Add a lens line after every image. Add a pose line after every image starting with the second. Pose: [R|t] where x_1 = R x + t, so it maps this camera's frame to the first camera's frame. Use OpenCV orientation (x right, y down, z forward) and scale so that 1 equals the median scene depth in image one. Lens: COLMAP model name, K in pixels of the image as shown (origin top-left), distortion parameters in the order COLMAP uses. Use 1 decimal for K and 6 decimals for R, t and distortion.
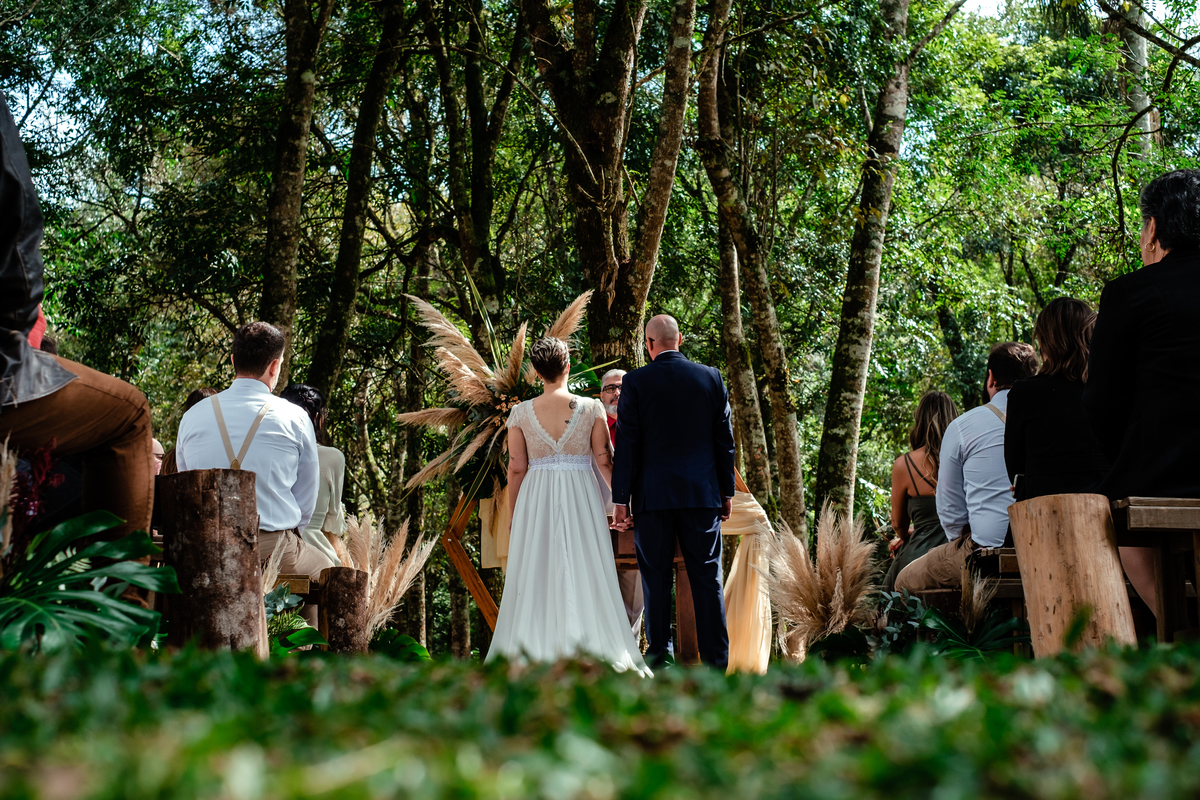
lens RADIAL K [[1400.0, 0, 600.0], [0, 1400.0, 400.0], [0, 0, 1]] dist [0.003575, -0.139694]
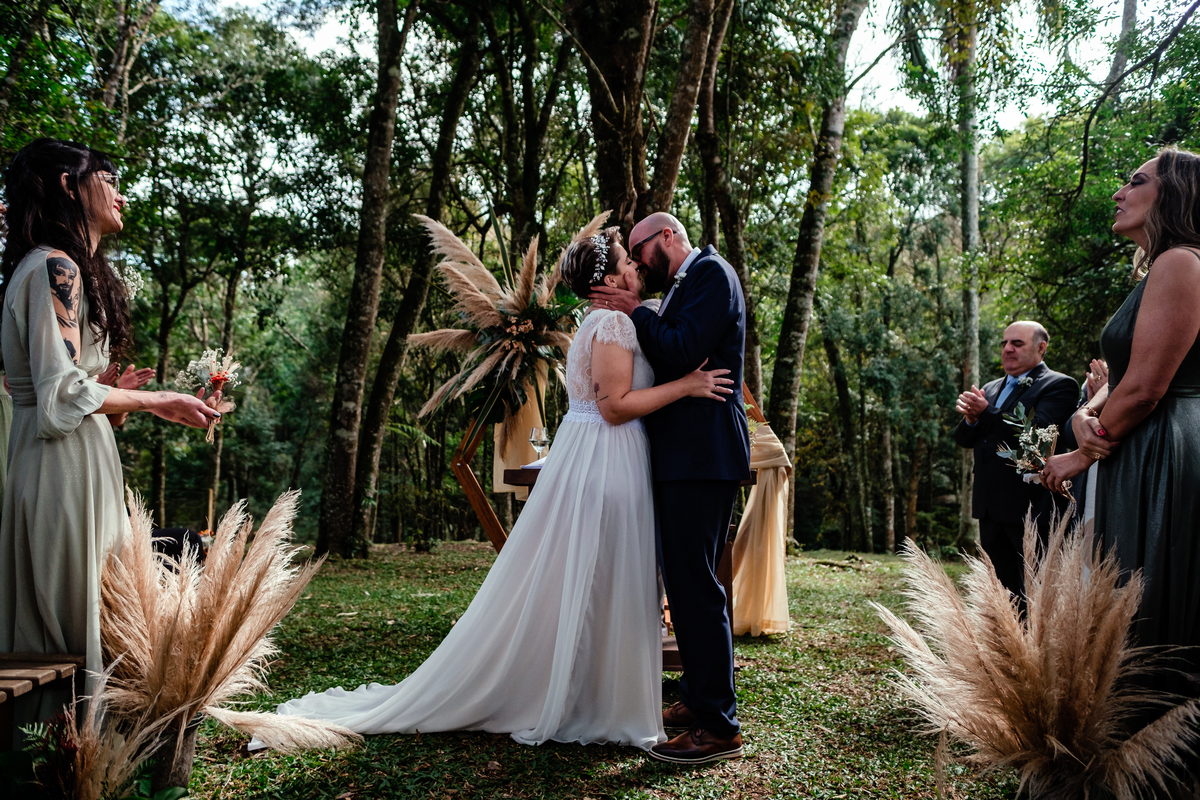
lens RADIAL K [[862.3, 0, 600.0], [0, 862.3, 400.0], [0, 0, 1]] dist [0.004564, 0.002468]
pose [[0.999516, 0.025092, -0.018363, 0.001439], [-0.023648, 0.996901, 0.075027, 0.006648], [0.020189, -0.074556, 0.997012, 0.385965]]
